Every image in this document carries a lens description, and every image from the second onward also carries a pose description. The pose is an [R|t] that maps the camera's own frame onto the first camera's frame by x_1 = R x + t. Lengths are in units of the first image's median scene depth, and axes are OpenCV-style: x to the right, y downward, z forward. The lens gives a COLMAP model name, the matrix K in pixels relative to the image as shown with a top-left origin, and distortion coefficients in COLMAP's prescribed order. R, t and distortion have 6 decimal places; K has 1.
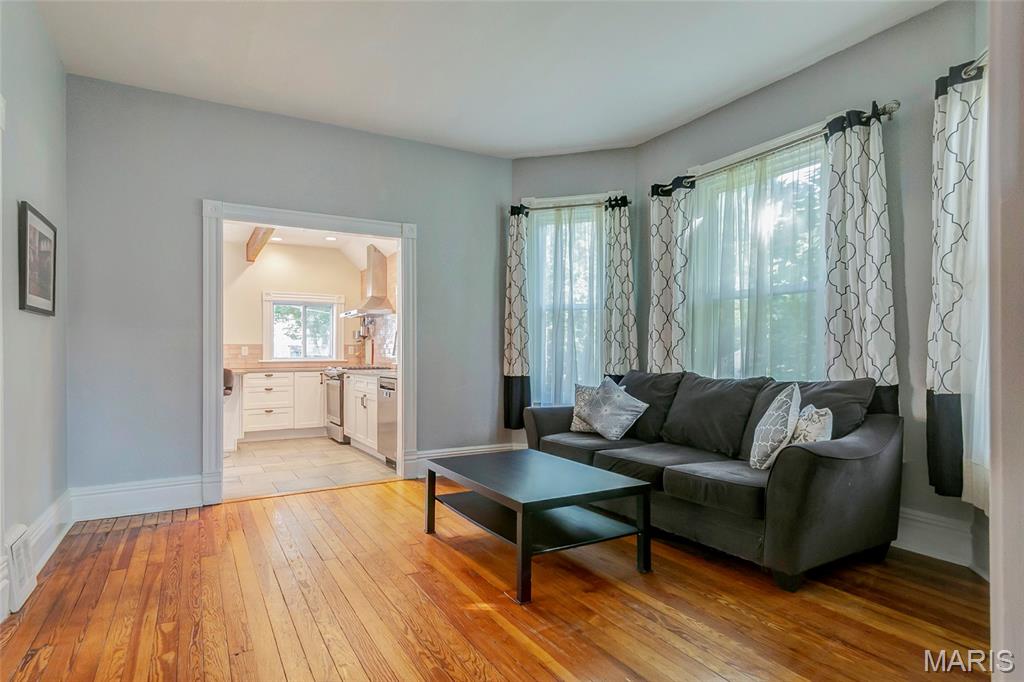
lens RADIAL K [[558.8, 0, 509.7], [0, 558.8, 350.9], [0, 0, 1]] dist [0.020252, -0.000044]
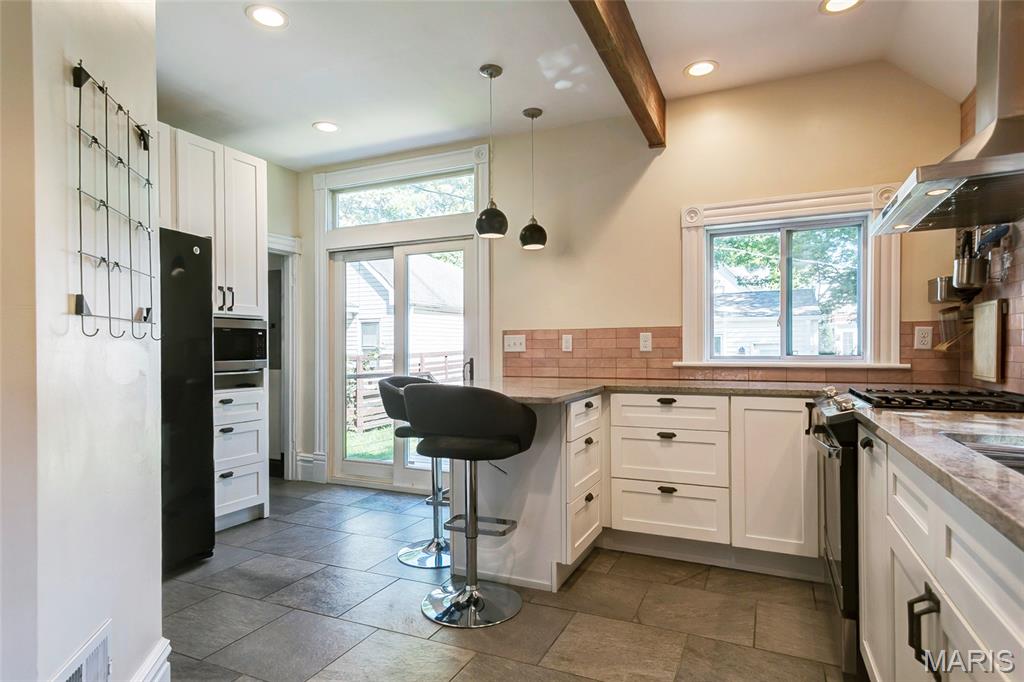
lens RADIAL K [[557.6, 0, 505.2], [0, 557.6, 351.3], [0, 0, 1]] dist [0.006934, 0.000419]
pose [[0.571753, 0.002327, -0.820423, -0.157583], [0.005266, 0.999965, 0.006506, 0.004464], [0.820409, -0.008040, 0.571720, 0.635540]]
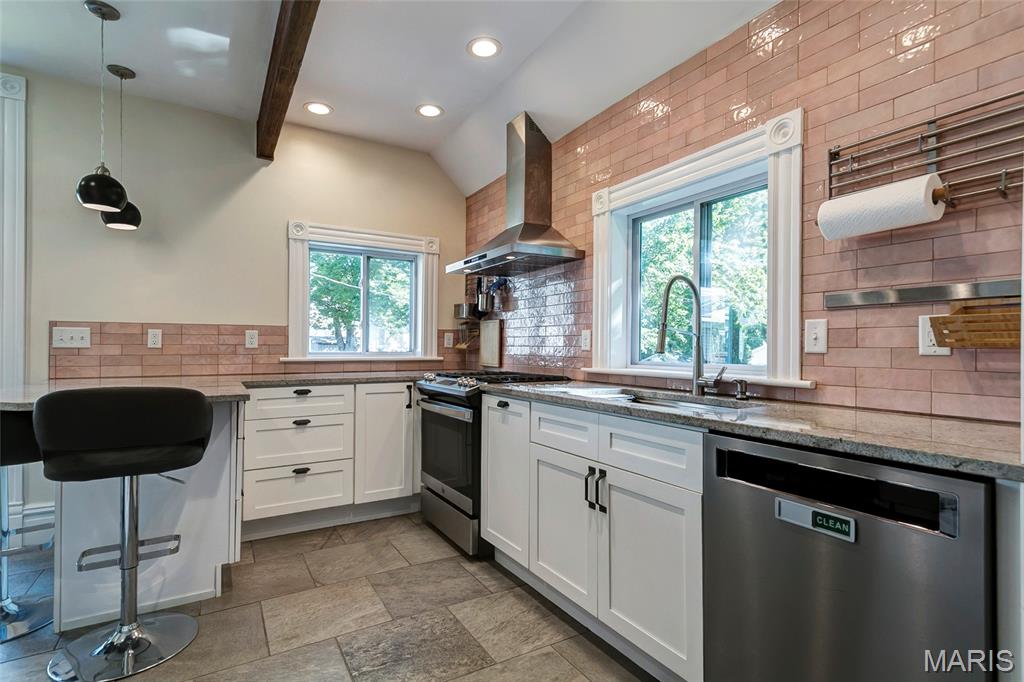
lens RADIAL K [[493.8, 0, 510.0], [0, 493.8, 345.3], [0, 0, 1]] dist [0.001506, 0.000050]
pose [[0.999904, 0.006620, 0.012201, -0.249906], [-0.006610, 0.999978, -0.000817, 0.004651], [-0.012206, 0.000736, 0.999925, 0.561307]]
